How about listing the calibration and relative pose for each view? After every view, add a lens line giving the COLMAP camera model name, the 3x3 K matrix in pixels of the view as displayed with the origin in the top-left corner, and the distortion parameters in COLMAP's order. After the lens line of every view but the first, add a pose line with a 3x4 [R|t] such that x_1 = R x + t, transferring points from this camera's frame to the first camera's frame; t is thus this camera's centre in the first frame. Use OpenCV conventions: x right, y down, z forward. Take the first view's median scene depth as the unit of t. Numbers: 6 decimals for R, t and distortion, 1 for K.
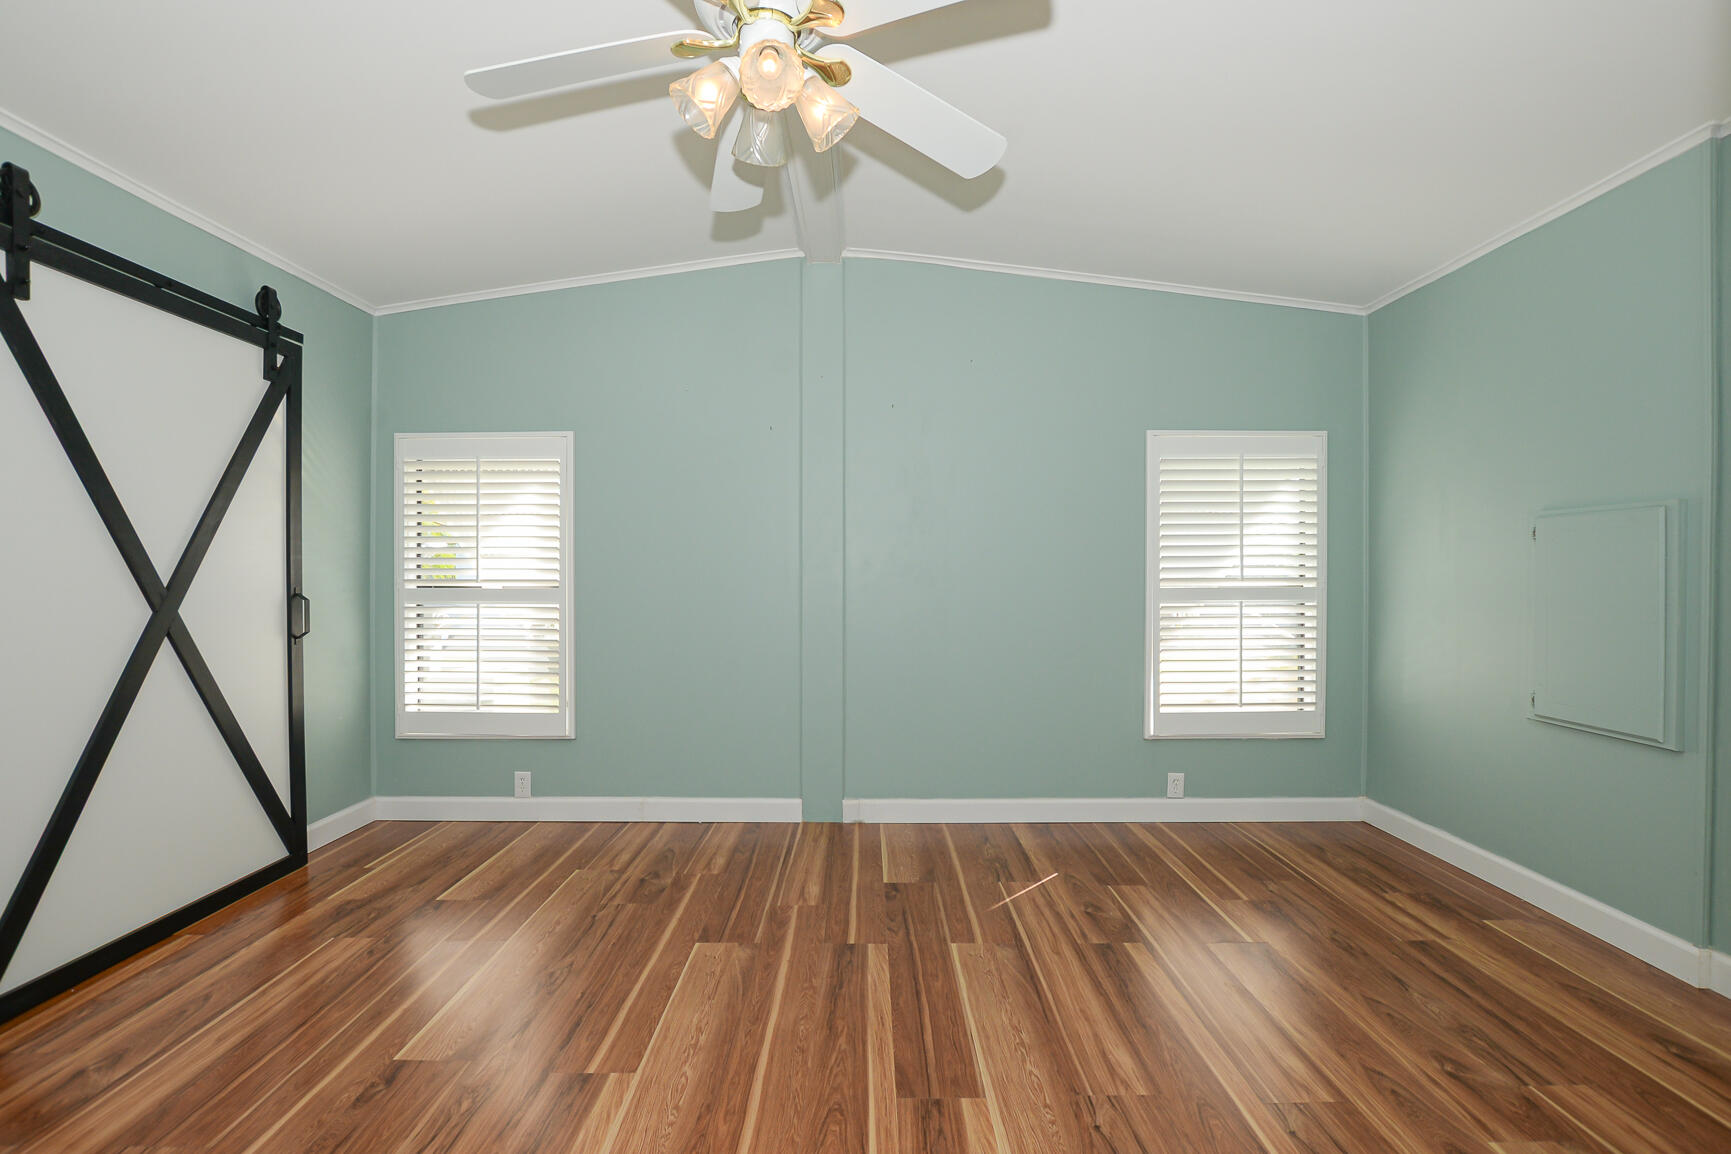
lens RADIAL K [[778.3, 0, 864.8], [0, 778.3, 567.0], [0, 0, 1]] dist [-0.022745, 0.001964]
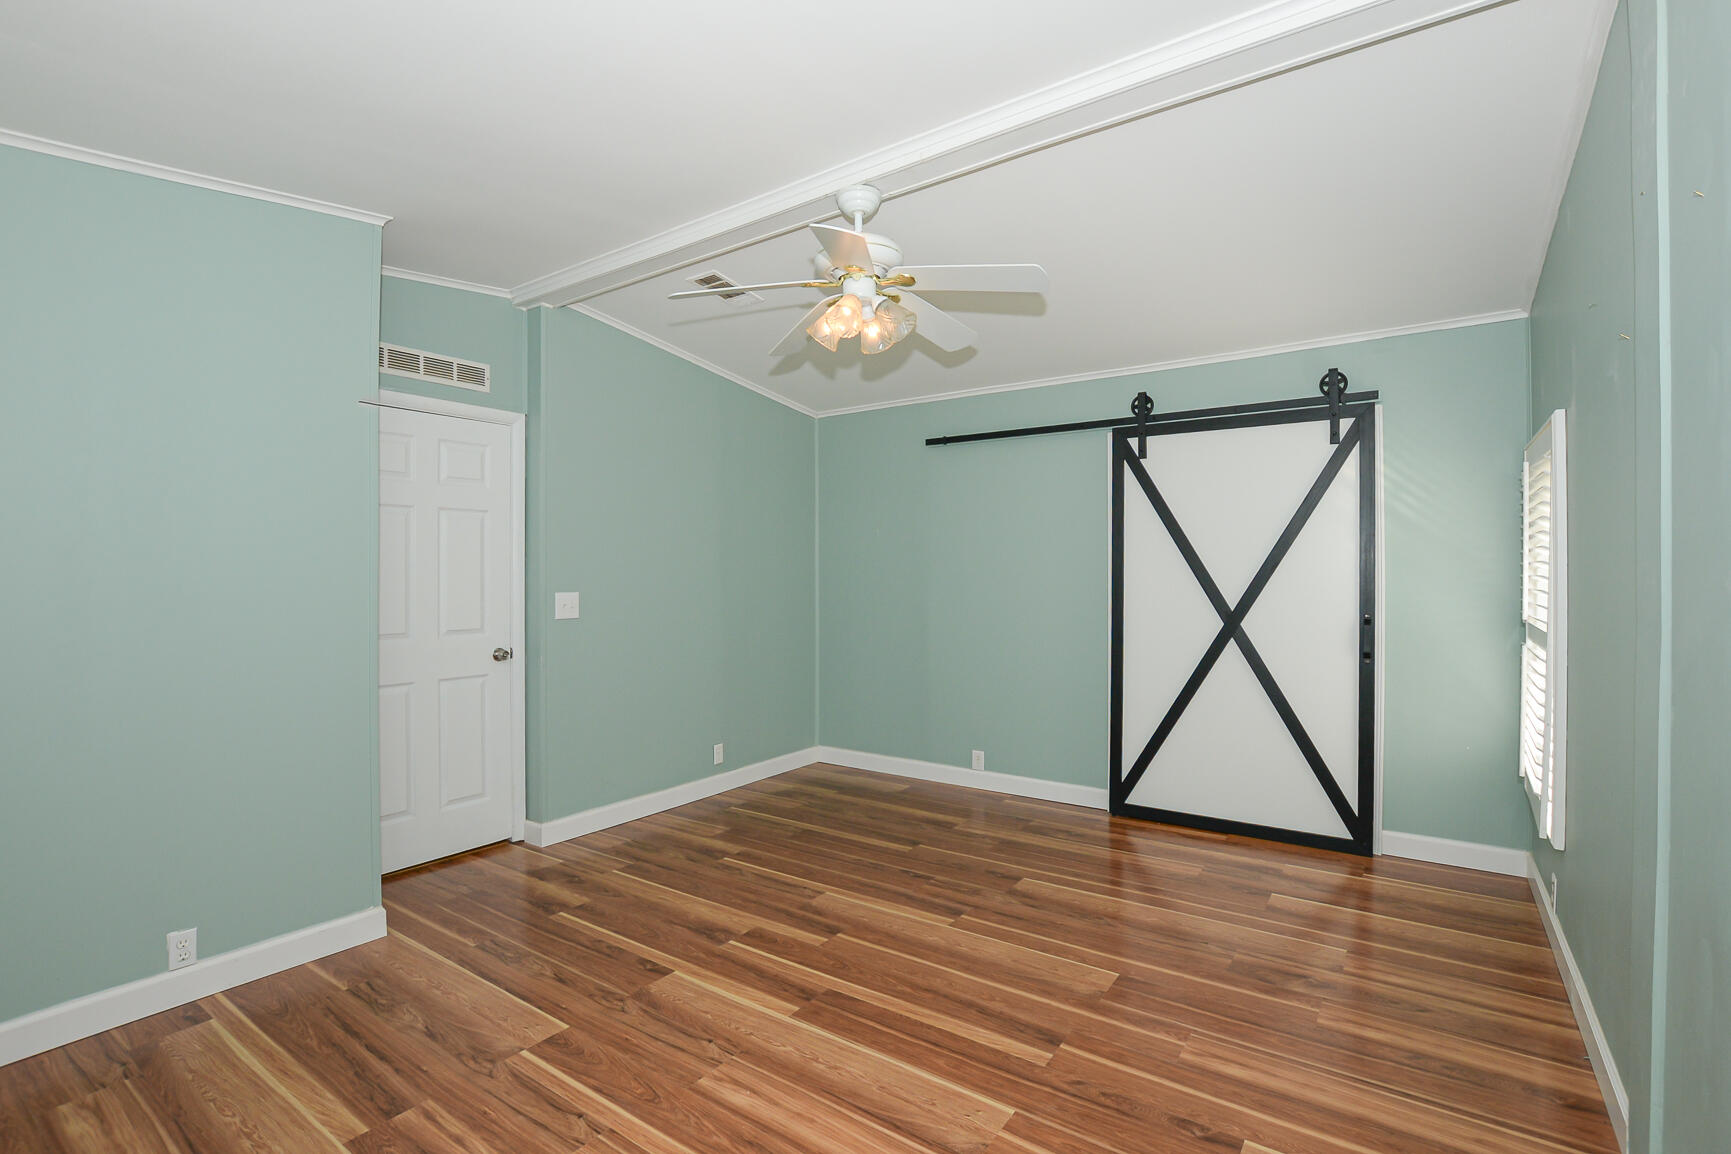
lens RADIAL K [[778.3, 0, 844.9], [0, 778.3, 578.1], [0, 0, 1]] dist [-0.022745, 0.001964]
pose [[-0.588719, 0.003138, -0.808331, 0.654060], [0.008820, 0.999958, -0.002542, -0.031628], [0.808289, -0.008627, -0.588722, 1.045094]]
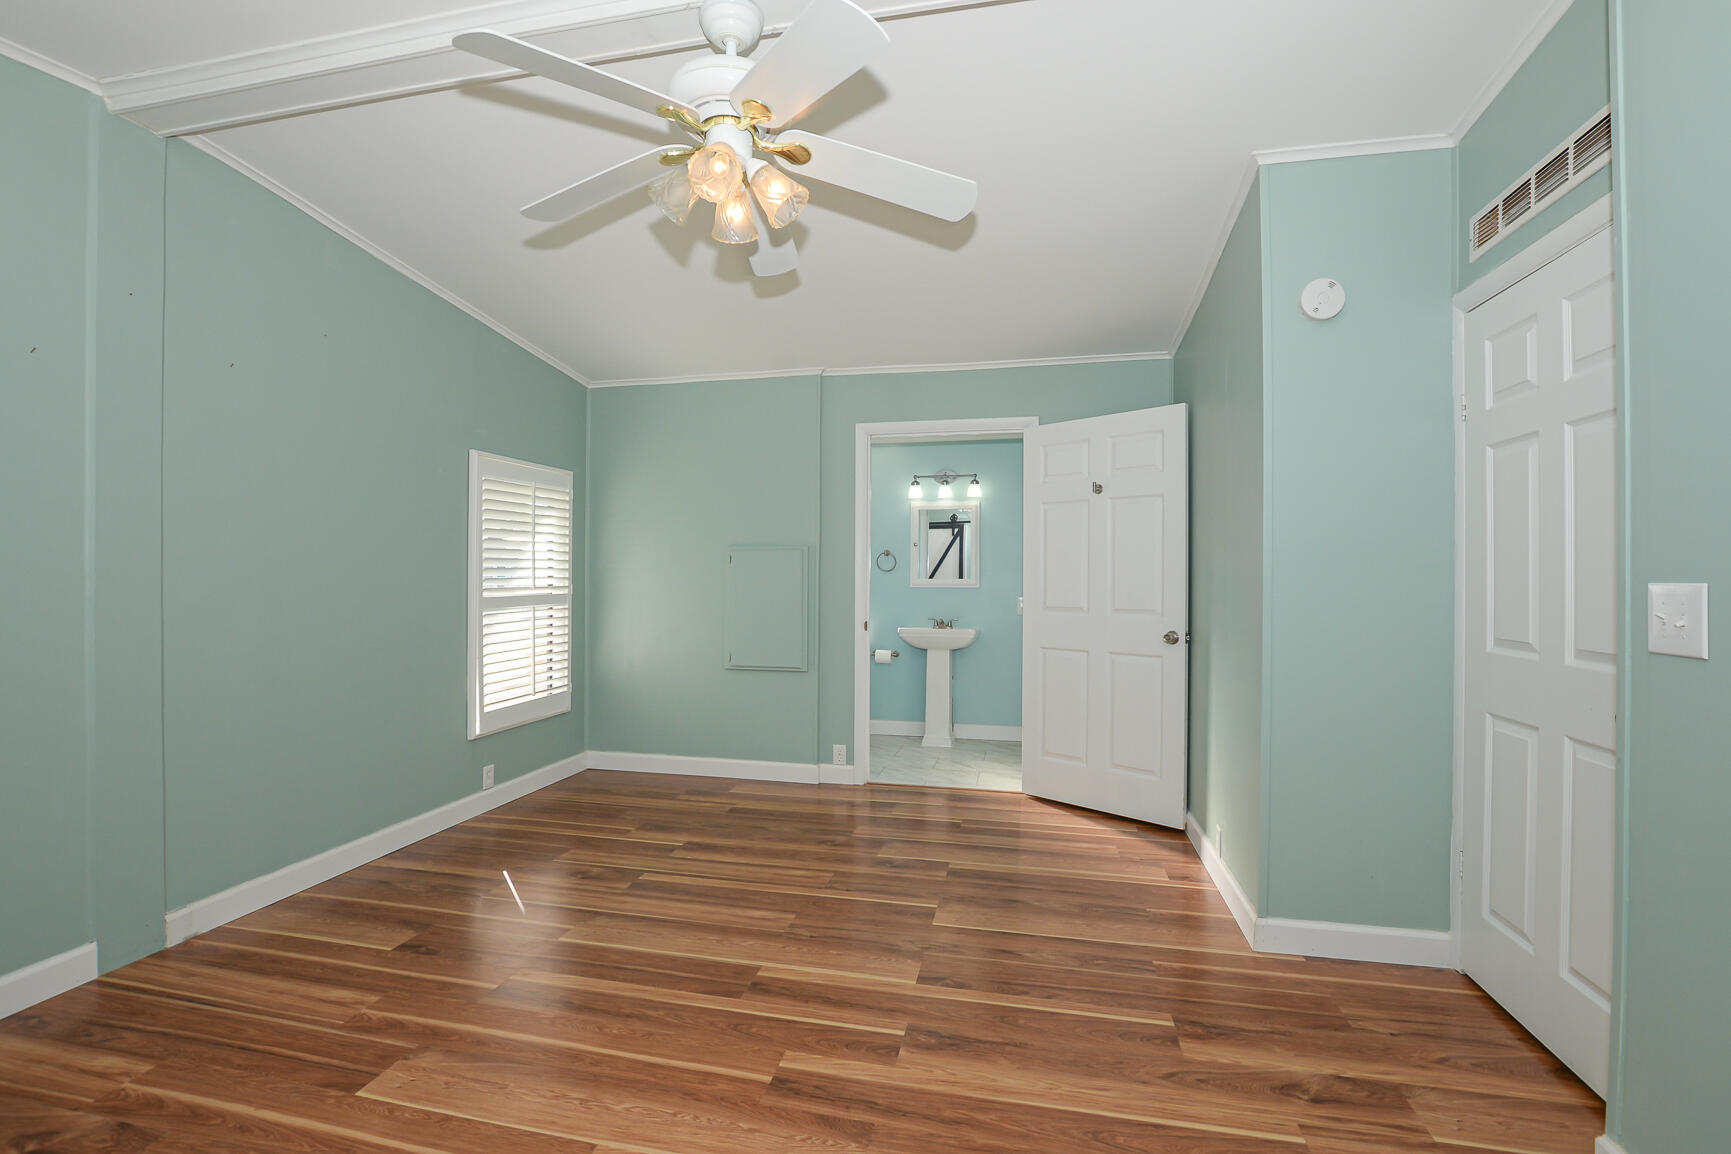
lens RADIAL K [[778.3, 0, 869.0], [0, 778.3, 569.7], [0, 0, 1]] dist [-0.022745, 0.001964]
pose [[0.201374, 0.009019, 0.979473, -0.666207], [-0.012894, 0.999895, -0.006556, -0.013174], [-0.979430, -0.011309, 0.201469, 0.300492]]
